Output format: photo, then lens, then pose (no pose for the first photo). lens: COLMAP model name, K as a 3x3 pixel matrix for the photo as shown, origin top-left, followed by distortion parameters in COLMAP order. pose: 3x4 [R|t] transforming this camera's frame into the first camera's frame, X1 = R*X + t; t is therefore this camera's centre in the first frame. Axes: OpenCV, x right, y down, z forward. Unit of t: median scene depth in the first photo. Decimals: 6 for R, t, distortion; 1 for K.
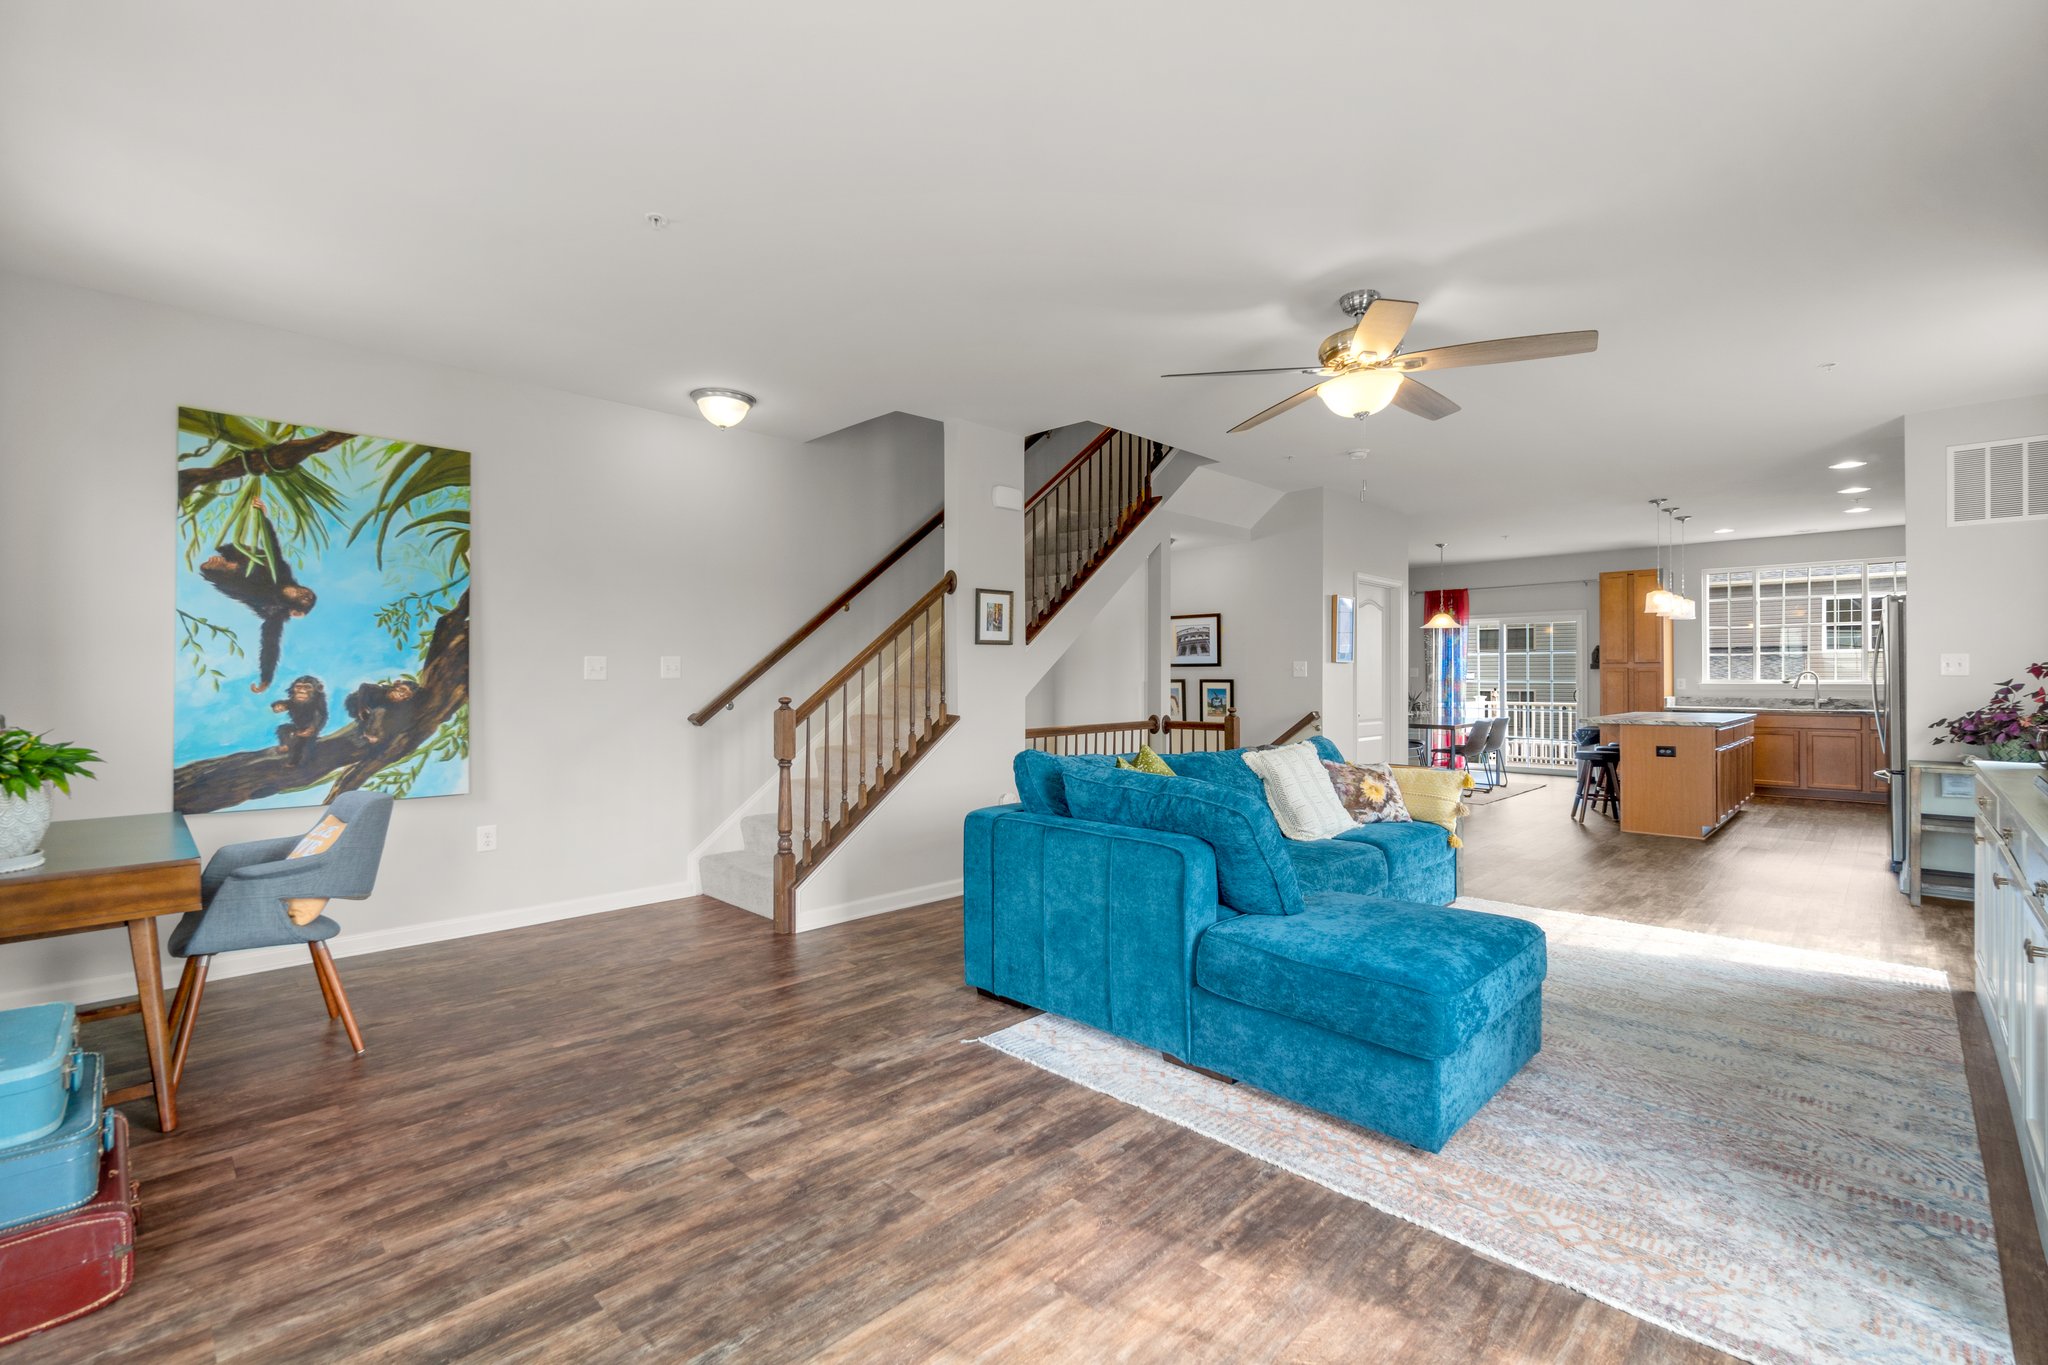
lens RADIAL K [[898.3, 0, 1031.4], [0, 898.3, 676.7], [0, 0, 1]] dist [-0.002607, 0.001784]
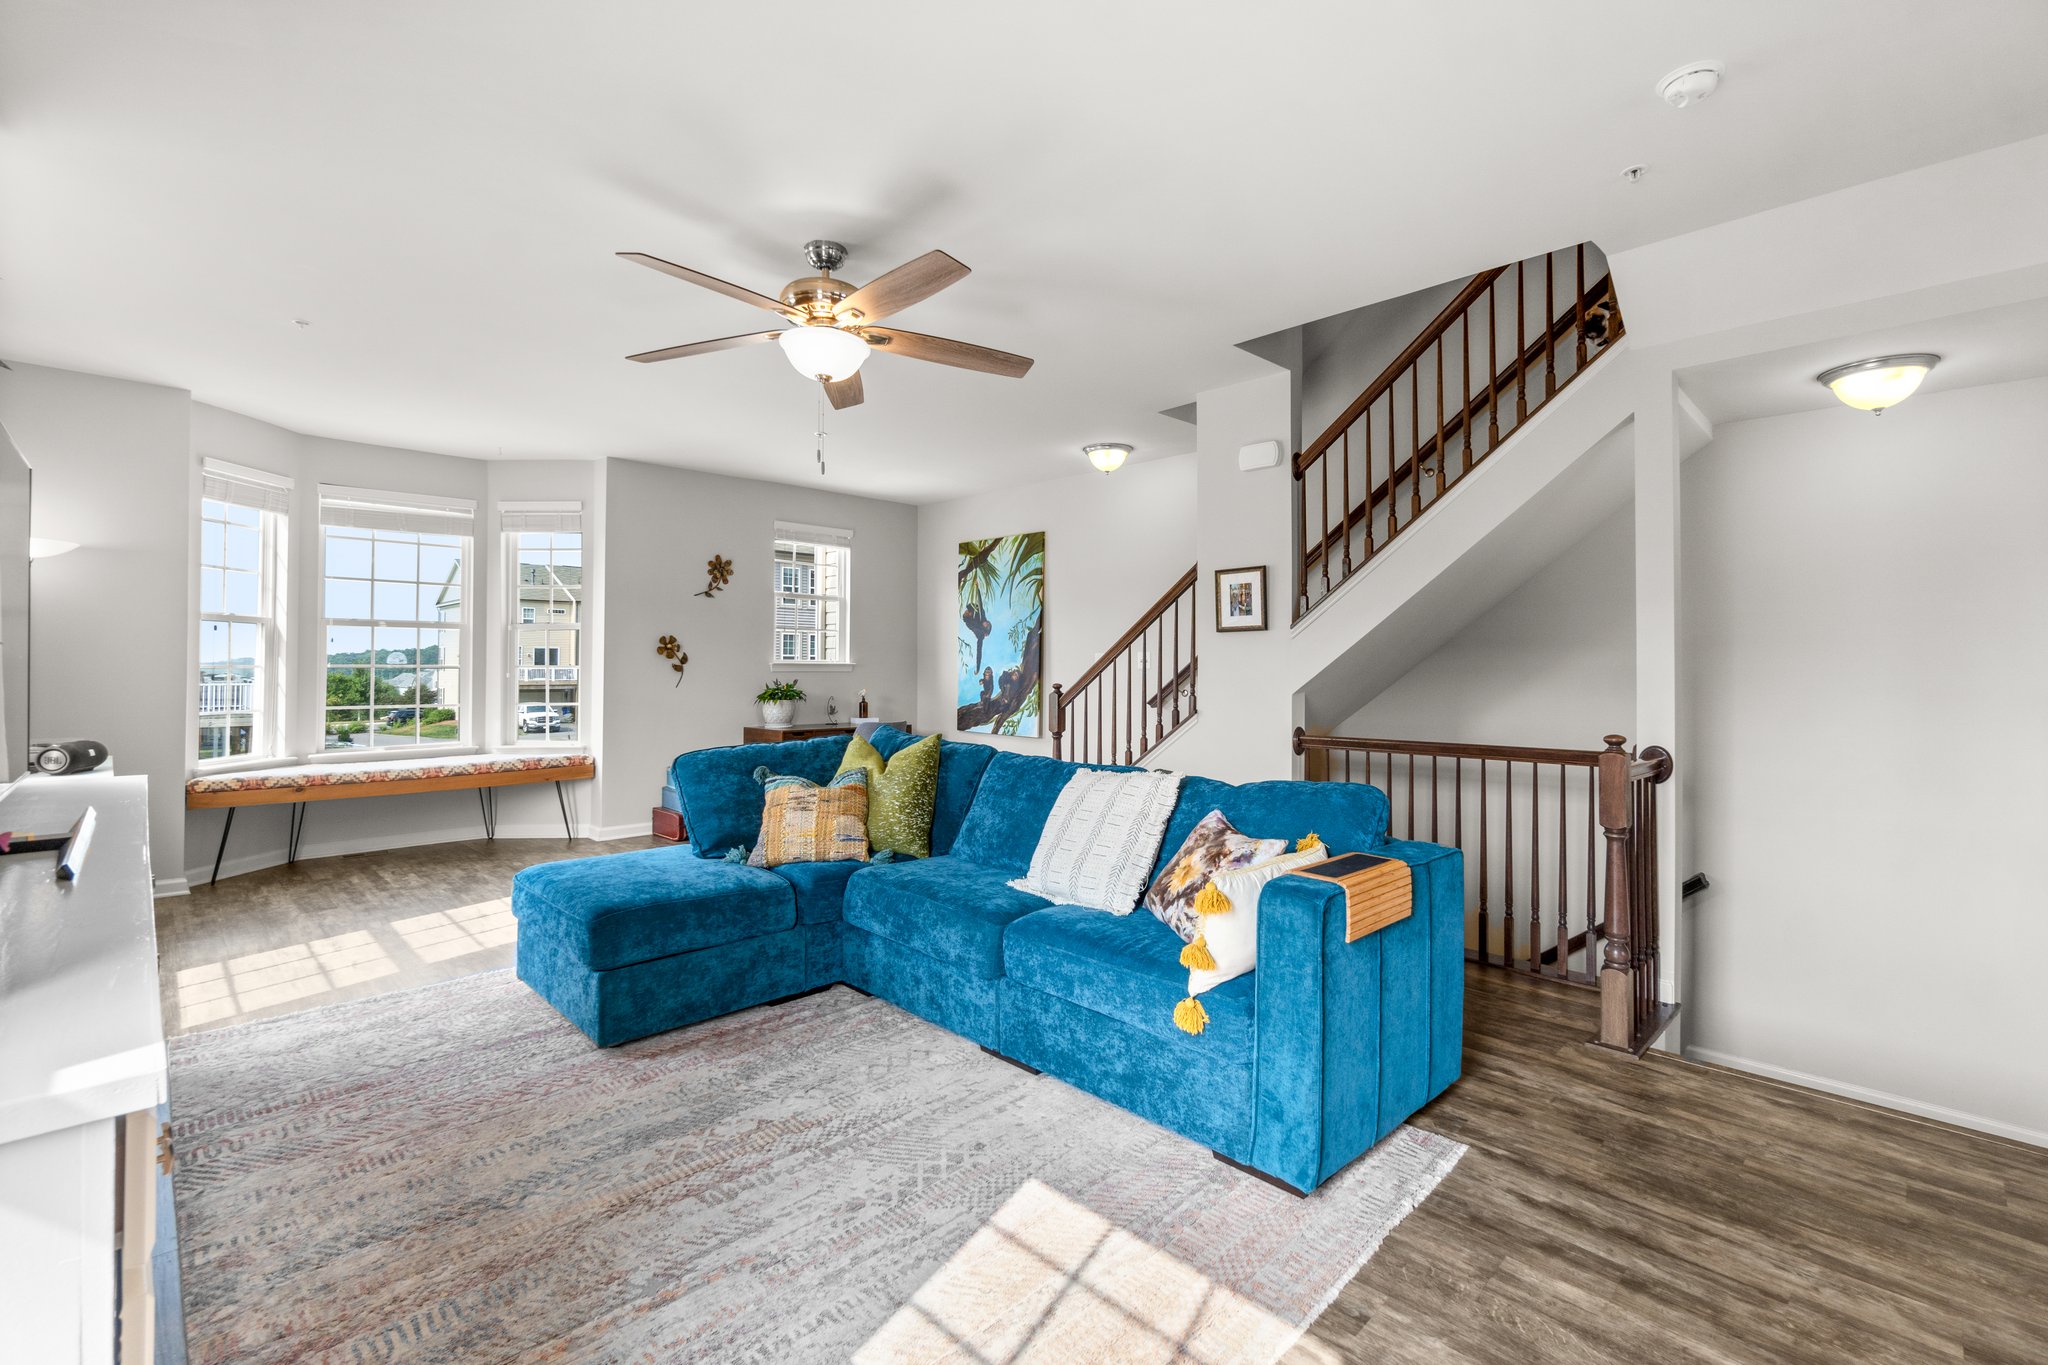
lens RADIAL K [[898.3, 0, 1021.9], [0, 898.3, 656.6], [0, 0, 1]] dist [-0.002607, 0.001784]
pose [[-0.014623, -0.010173, -0.999841, 1.116712], [-0.000770, 0.999948, -0.010163, -0.002605], [0.999893, 0.000621, -0.014630, 1.069967]]
